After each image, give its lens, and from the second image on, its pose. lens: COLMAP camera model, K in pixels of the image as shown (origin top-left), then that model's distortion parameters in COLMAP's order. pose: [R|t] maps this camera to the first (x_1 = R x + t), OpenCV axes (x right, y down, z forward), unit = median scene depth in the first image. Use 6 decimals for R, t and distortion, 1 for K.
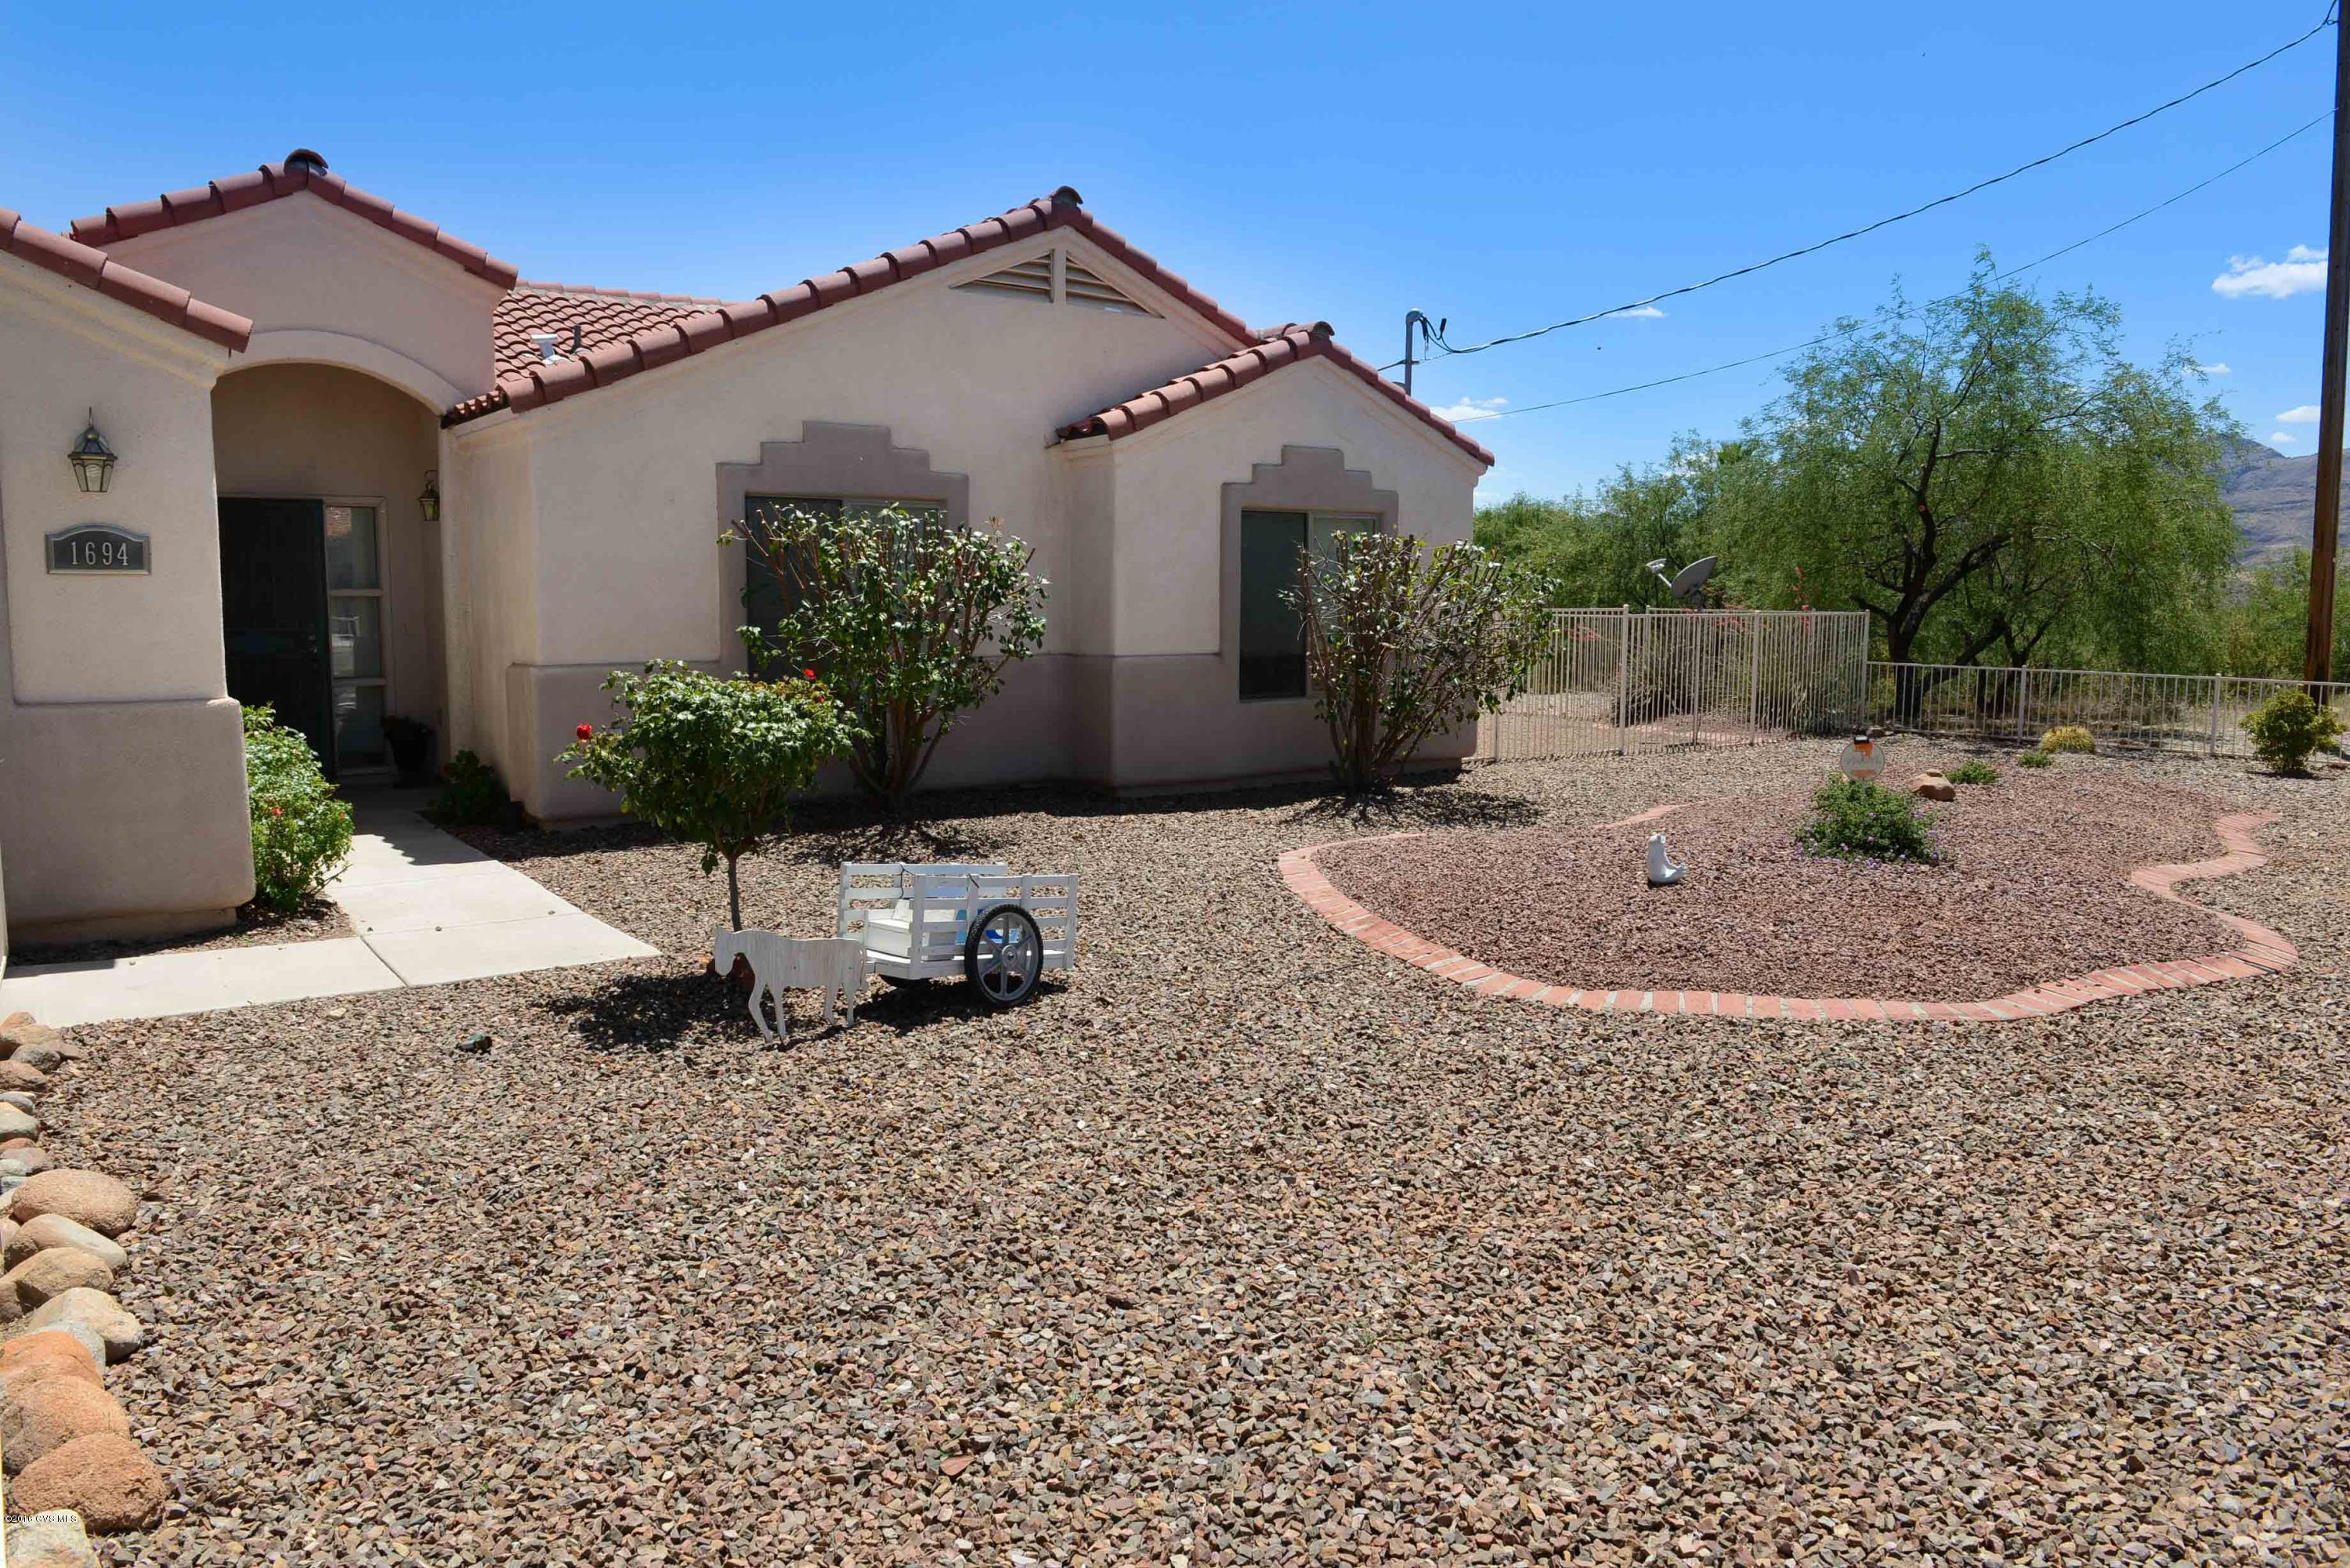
lens RADIAL K [[1590.7, 0, 1158.9], [0, 1590.7, 781.5], [0, 0, 1]] dist [-0.052937, -0.000406]
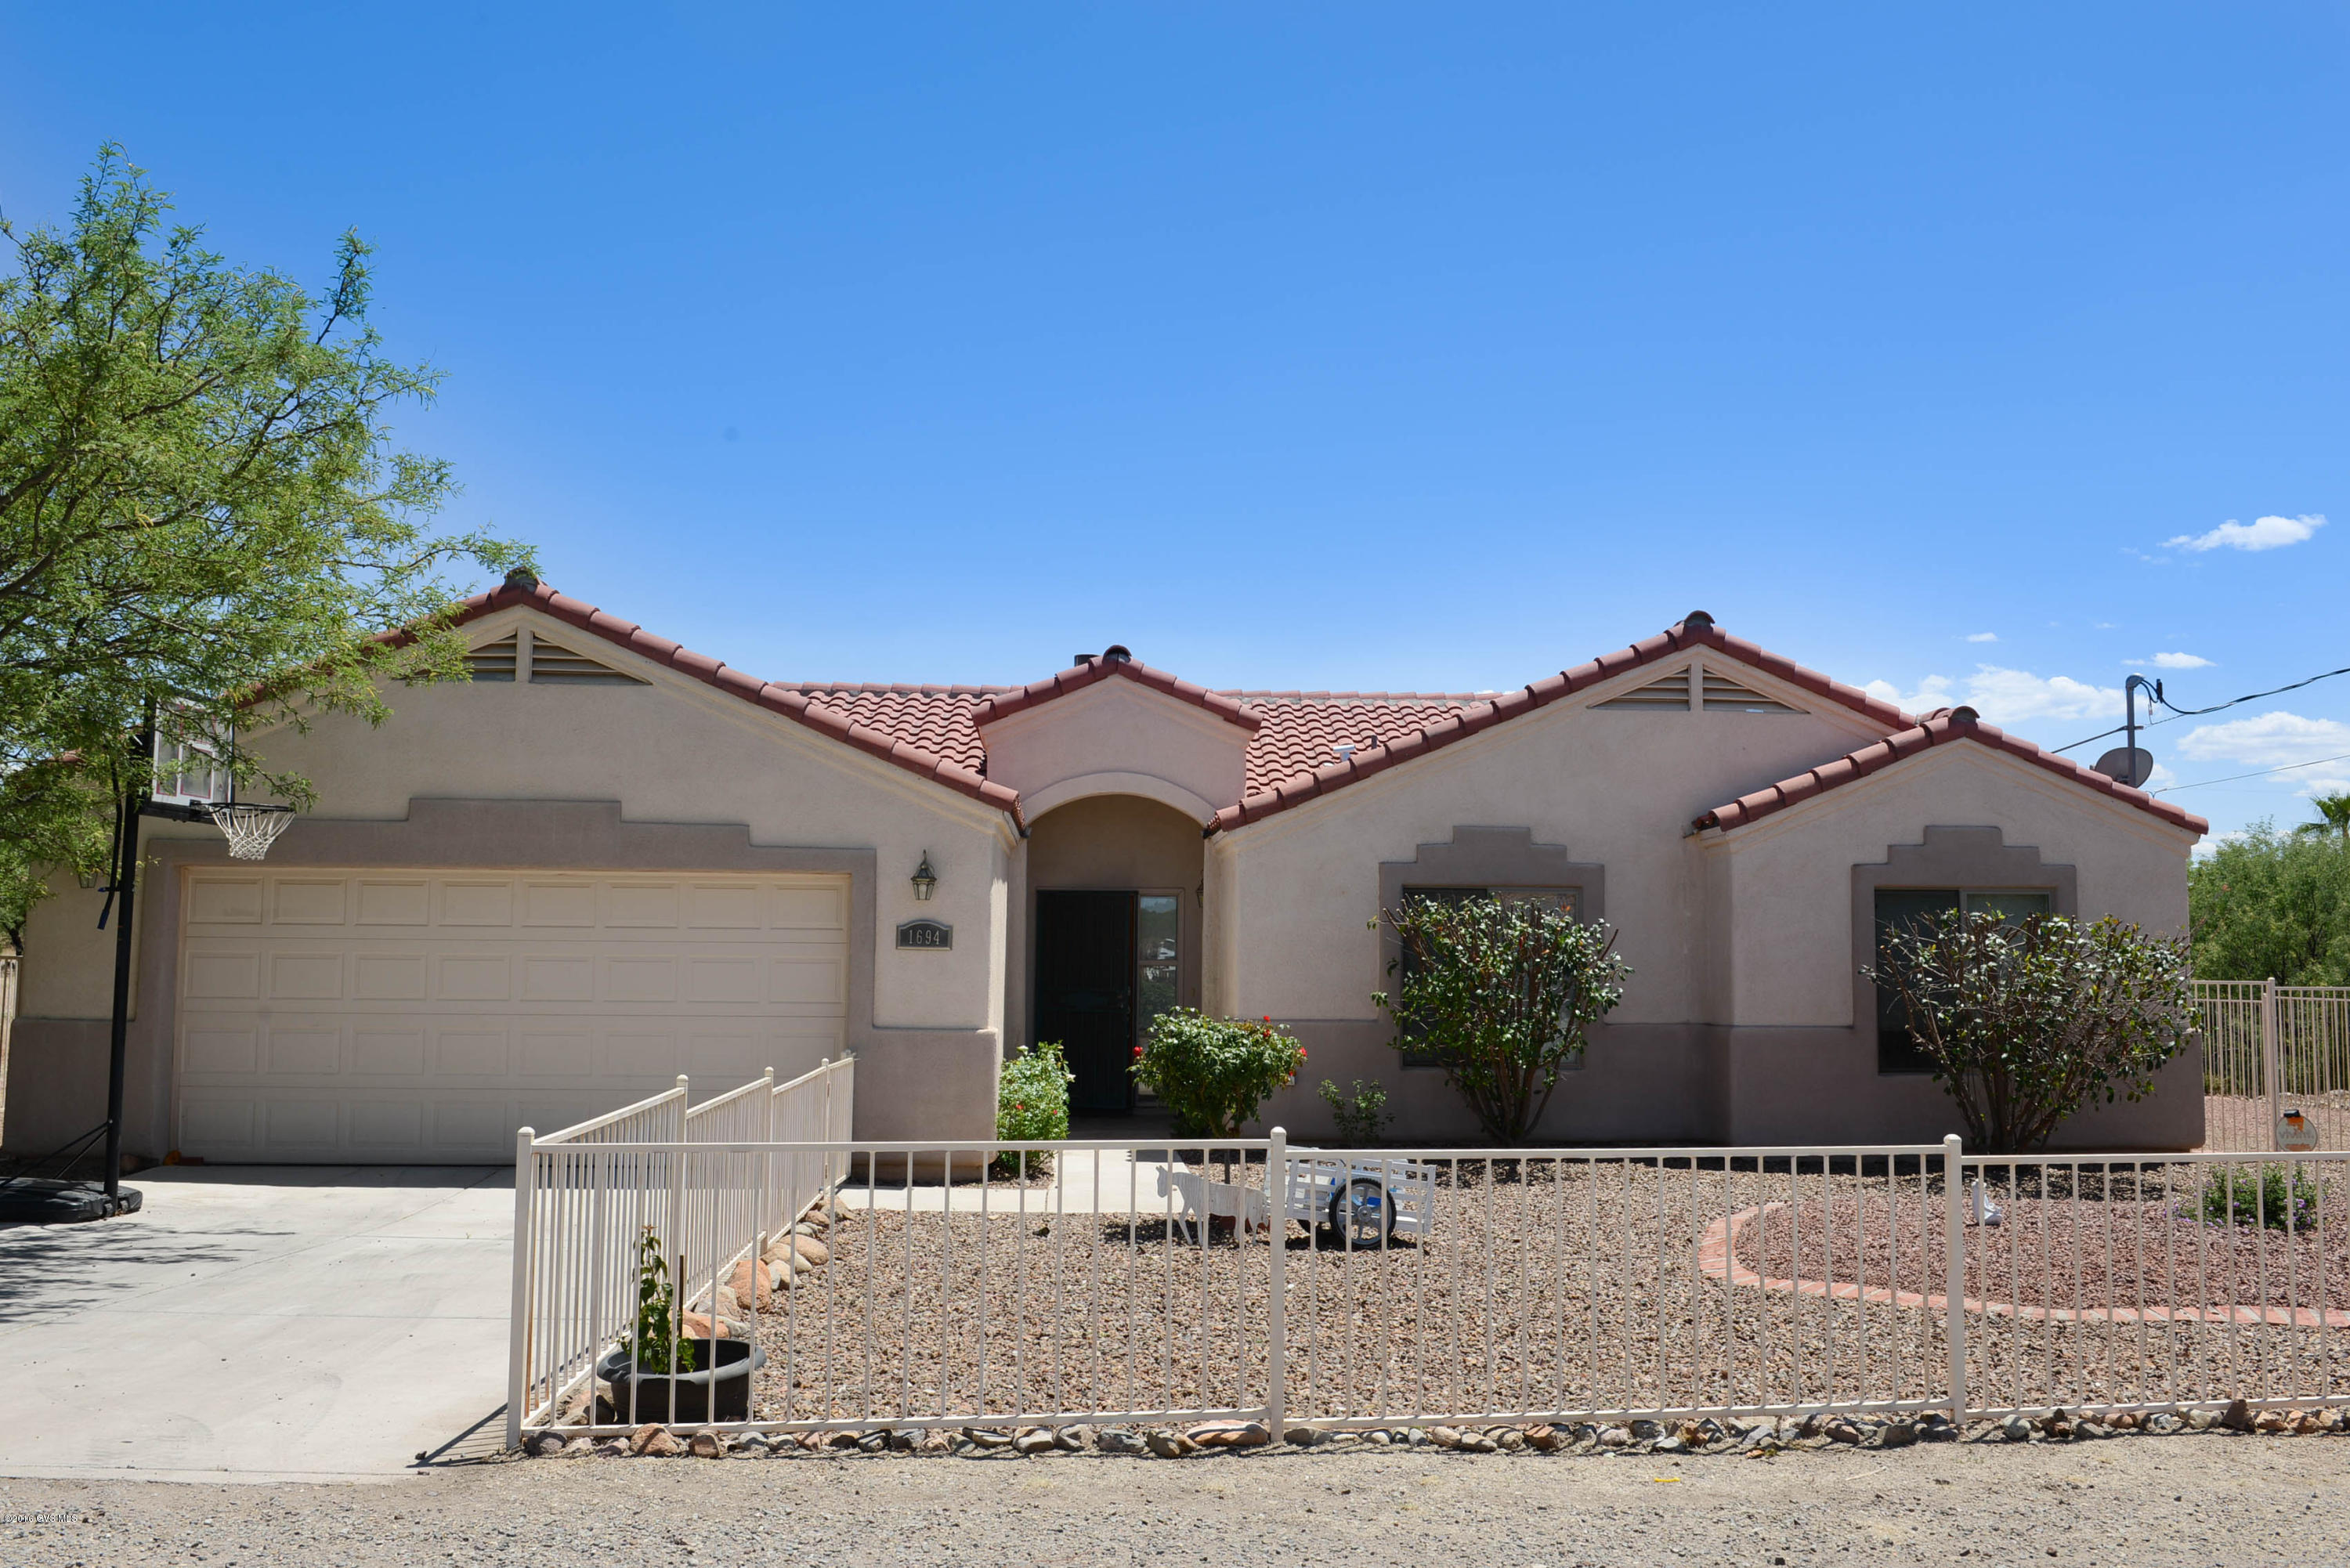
lens RADIAL K [[1885.9, 0, 1153.7], [0, 1885.9, 800.2], [0, 0, 1]] dist [-0.025123, 0.007392]
pose [[0.831644, -0.043614, -0.553594, 0.366920], [-0.070296, 0.980623, -0.182859, 0.033842], [0.550842, 0.190989, 0.812463, -0.299562]]
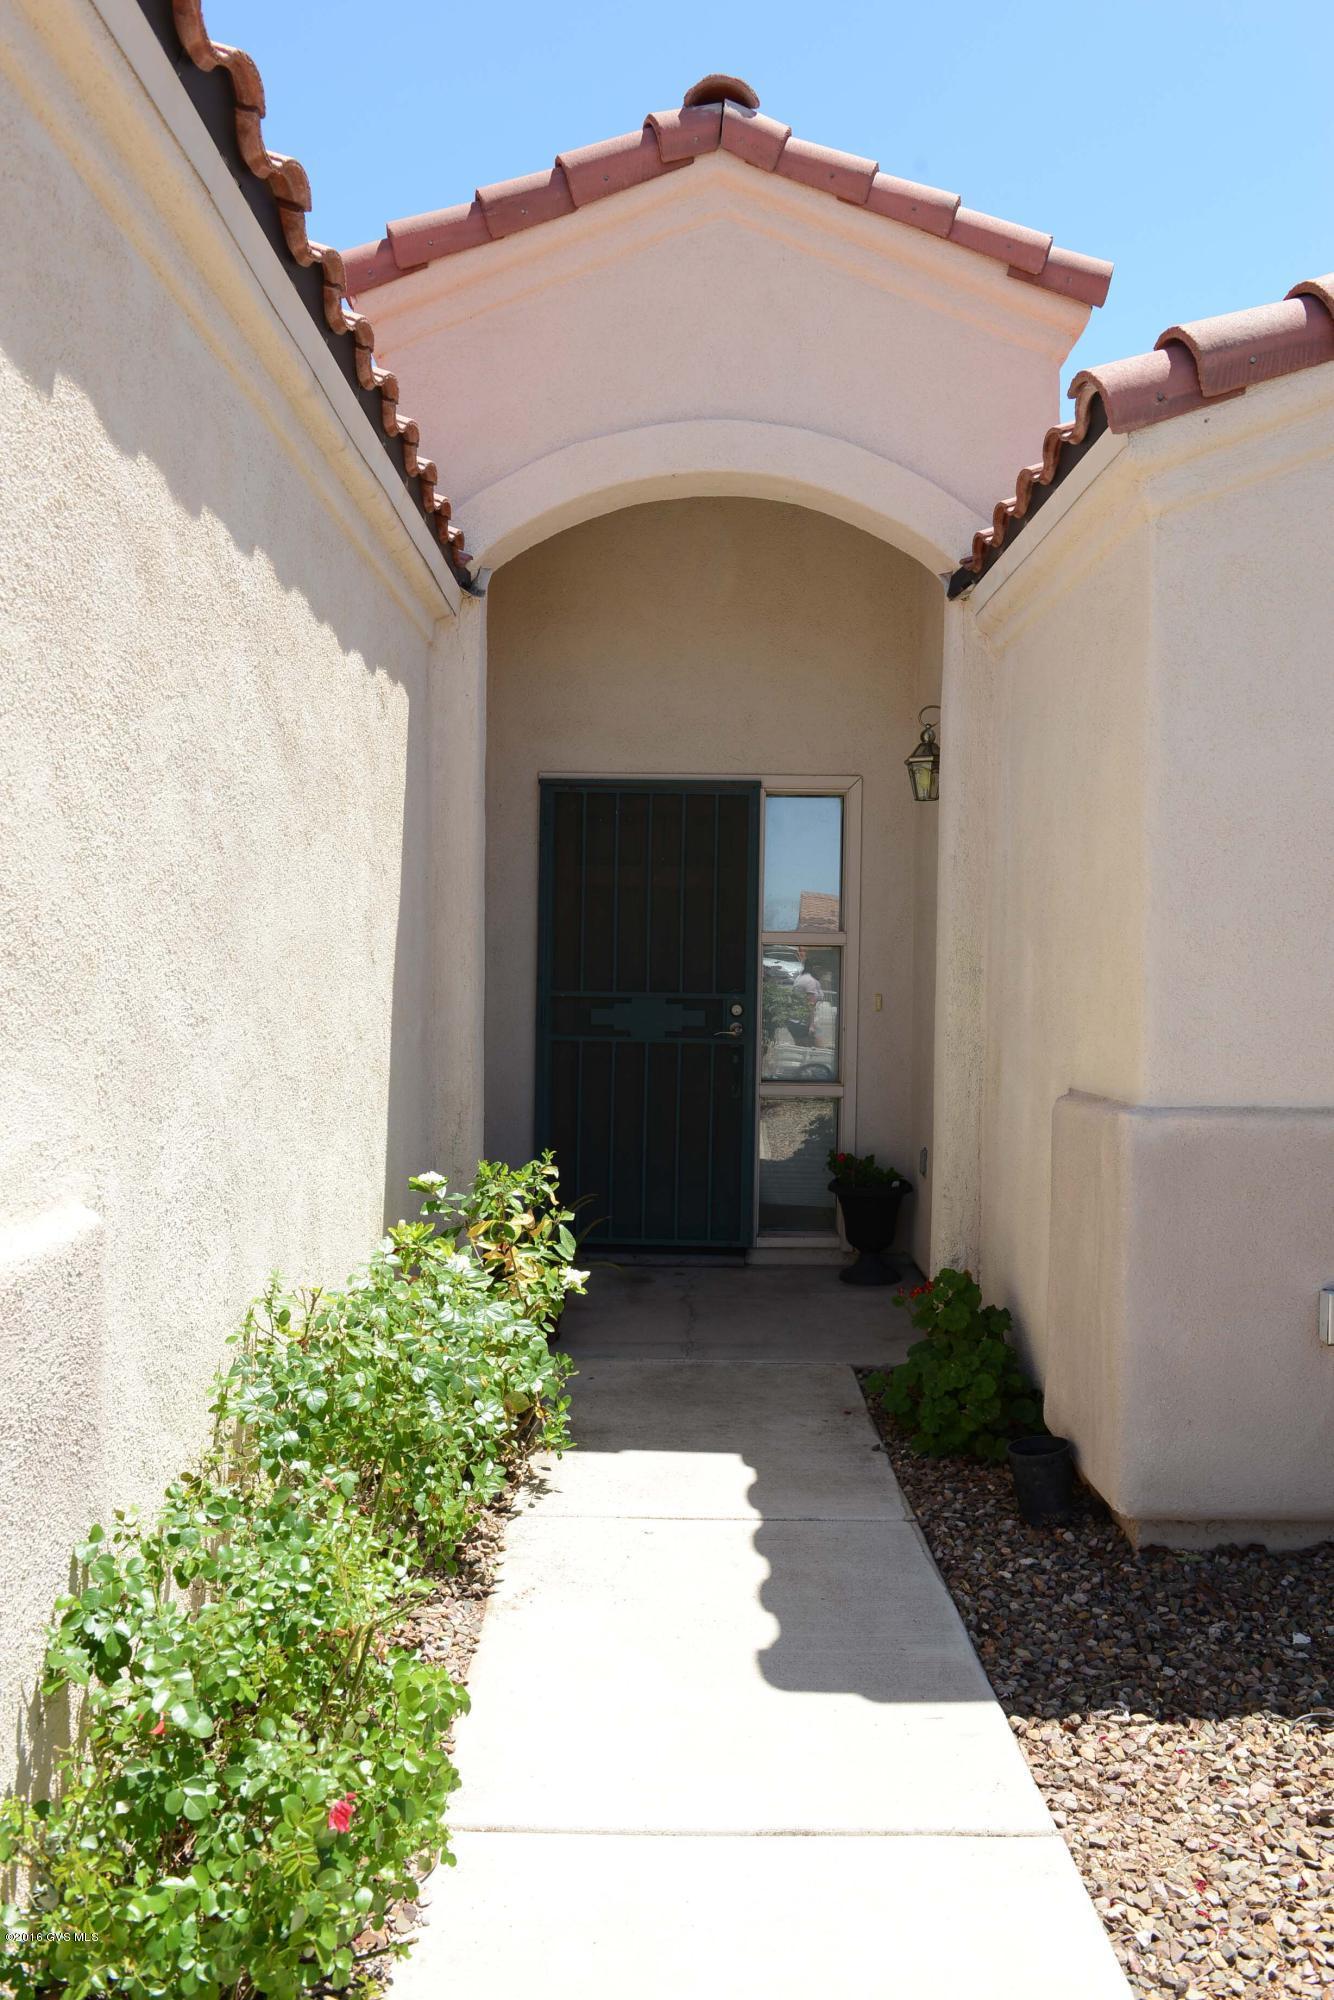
lens RADIAL K [[1578.7, 0, 666.8], [0, 1578.7, 989.3], [0, 0, 1]] dist [-0.045436, -0.002984]
pose [[0.814053, 0.017149, -0.580538, -0.229227], [-0.079809, 0.993385, -0.082567, -0.052385], [0.575282, 0.113546, 0.810036, 0.536455]]
